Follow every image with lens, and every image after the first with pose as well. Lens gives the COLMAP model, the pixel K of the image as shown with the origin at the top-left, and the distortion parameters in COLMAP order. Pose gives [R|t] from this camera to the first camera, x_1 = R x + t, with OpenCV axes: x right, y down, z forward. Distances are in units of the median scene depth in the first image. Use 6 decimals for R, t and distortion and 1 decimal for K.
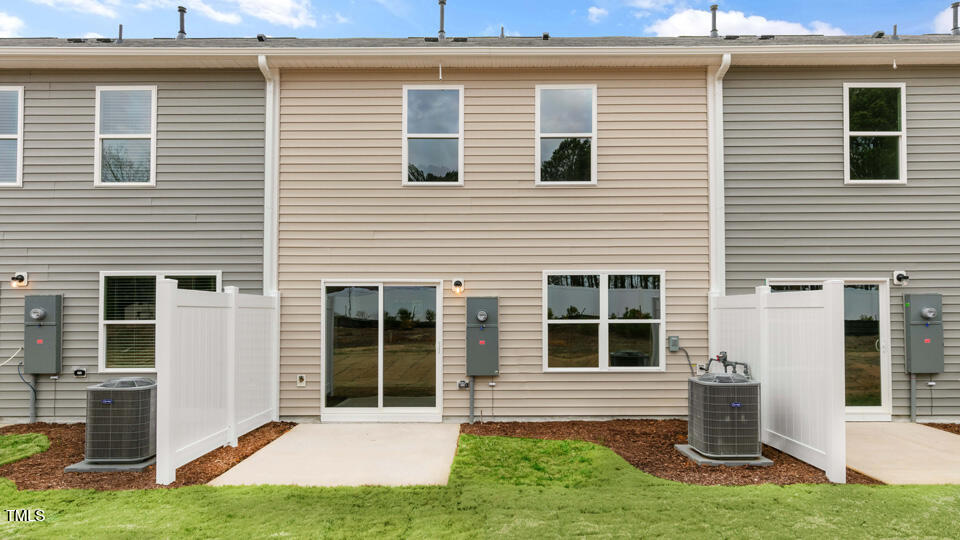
lens RADIAL K [[612.6, 0, 490.5], [0, 612.6, 291.5], [0, 0, 1]] dist [0.008352, -0.004144]
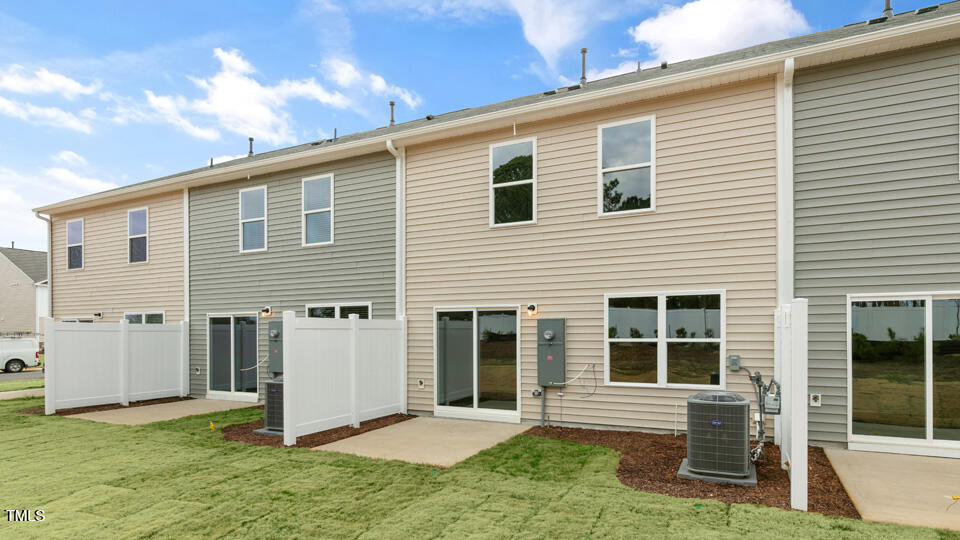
lens RADIAL K [[551.9, 0, 465.6], [0, 551.9, 329.2], [0, 0, 1]] dist [0.011226, -0.004881]
pose [[0.885702, -0.004152, -0.464235, 0.327814], [0.018372, 0.999490, 0.026112, -0.001320], [0.463890, -0.031657, 0.885327, -0.000293]]
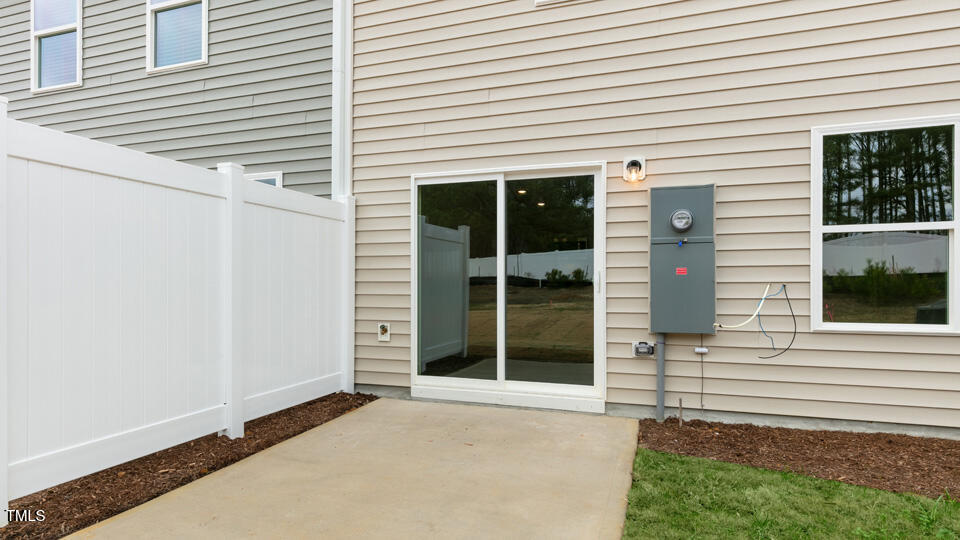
lens RADIAL K [[551.9, 0, 474.9], [0, 551.9, 279.8], [0, 0, 1]] dist [0.011226, -0.004881]
pose [[0.943009, 0.000338, -0.332767, -0.022882], [0.009363, 0.999577, 0.027548, 0.075104], [0.332636, -0.029094, 0.942607, 0.484326]]
